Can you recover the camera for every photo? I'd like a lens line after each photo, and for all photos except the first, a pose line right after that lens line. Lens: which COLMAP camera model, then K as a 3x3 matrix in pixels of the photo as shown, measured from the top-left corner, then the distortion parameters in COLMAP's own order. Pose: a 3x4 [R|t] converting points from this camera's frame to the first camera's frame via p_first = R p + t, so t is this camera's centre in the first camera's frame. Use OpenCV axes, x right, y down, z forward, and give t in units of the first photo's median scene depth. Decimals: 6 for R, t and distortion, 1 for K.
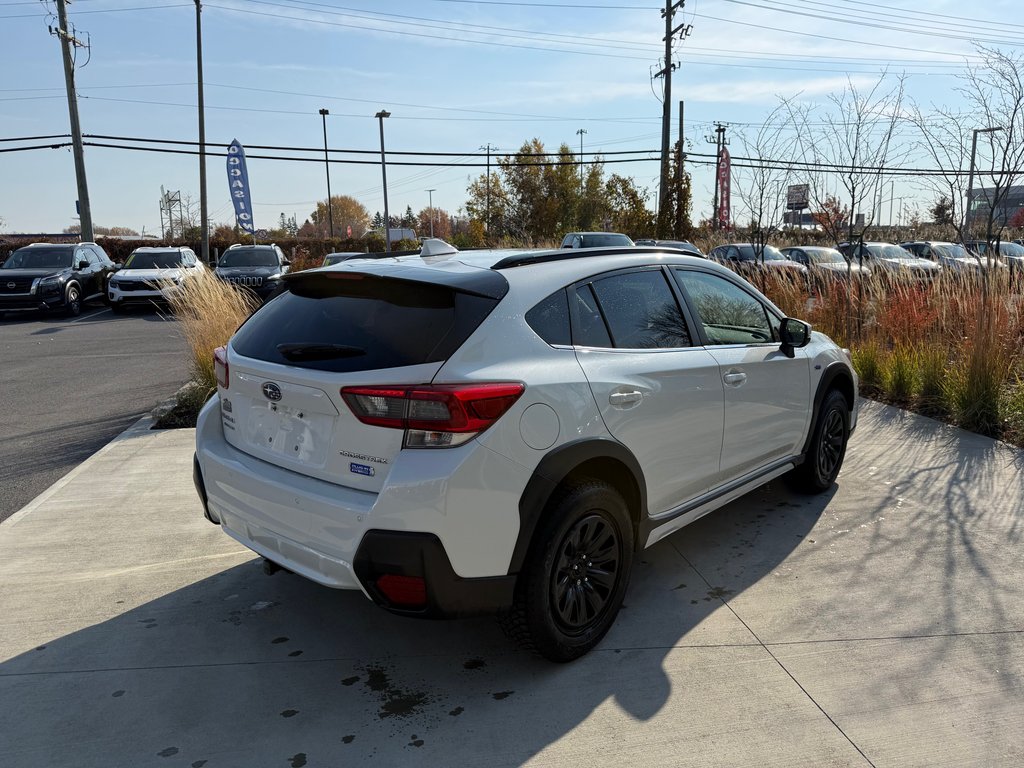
lens RADIAL K [[723.2, 0, 506.2], [0, 723.2, 378.2], [0, 0, 1]] dist [0.030355, -0.043280]
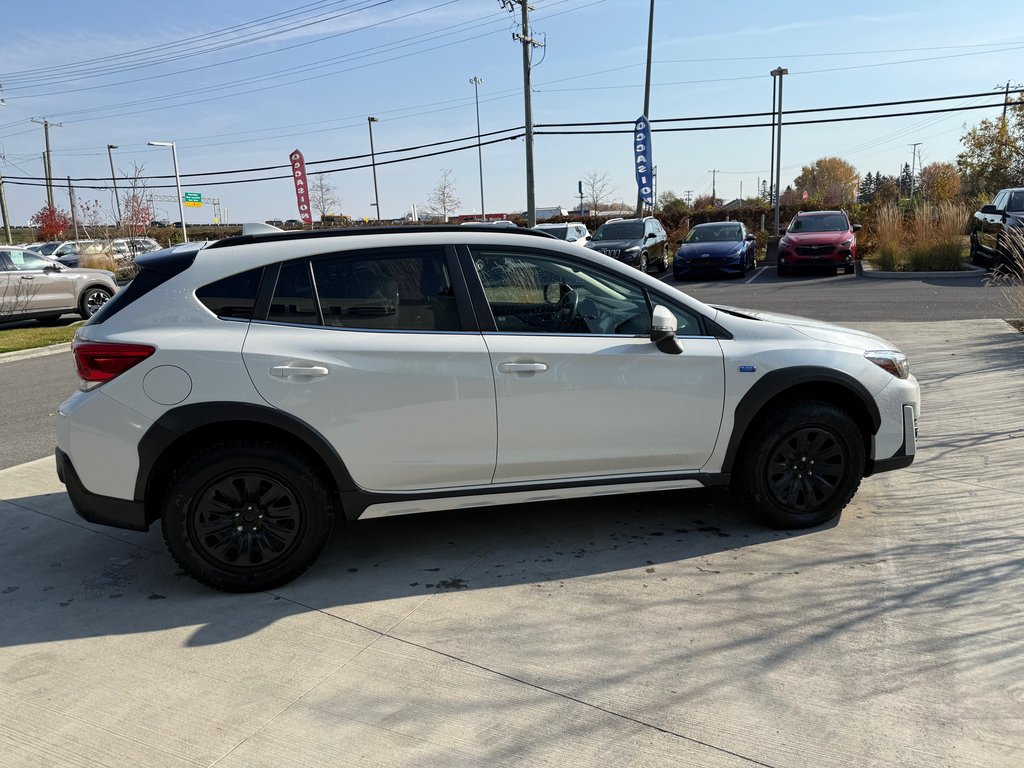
lens RADIAL K [[723.2, 0, 506.9], [0, 723.2, 384.1], [0, 0, 1]] dist [0.030355, -0.043280]
pose [[0.808362, 0.102827, -0.579635, 0.113831], [-0.074469, 0.994578, 0.072583, -0.006081], [0.583956, -0.015509, 0.811637, 0.033811]]
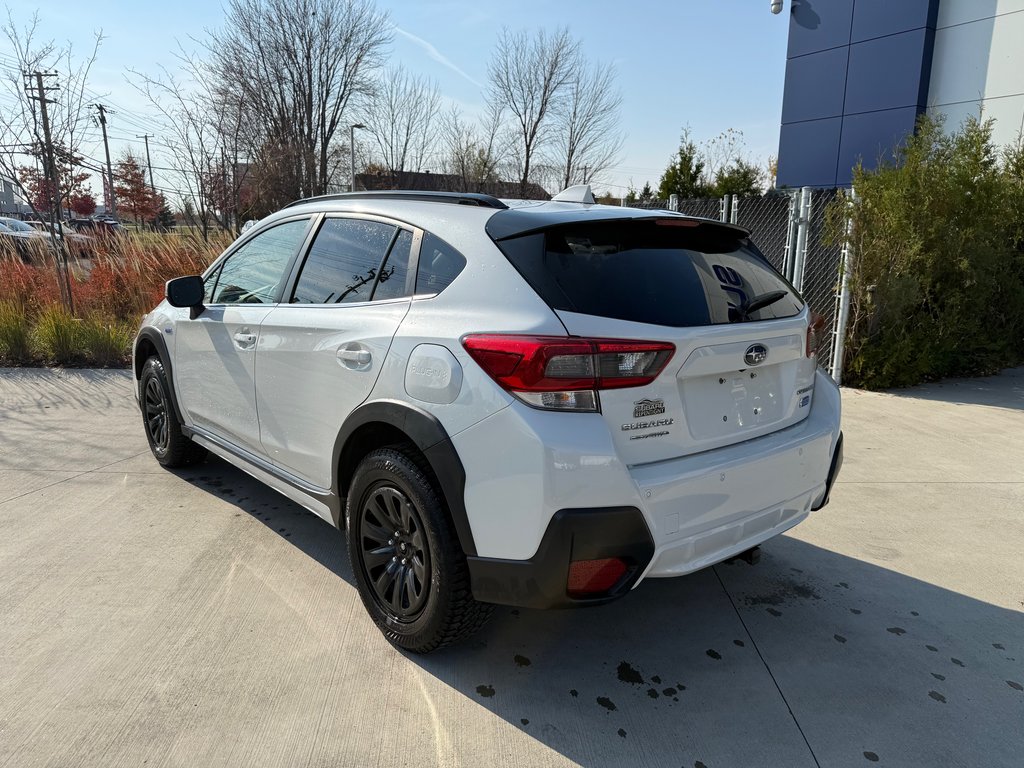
lens RADIAL K [[723.2, 0, 519.1], [0, 723.2, 386.8], [0, 0, 1]] dist [0.030355, -0.043280]
pose [[0.117540, -0.184486, 0.975781, -0.123278], [0.149232, 0.974716, 0.166308, -0.013295], [-0.981791, 0.126070, 0.142100, 0.118073]]
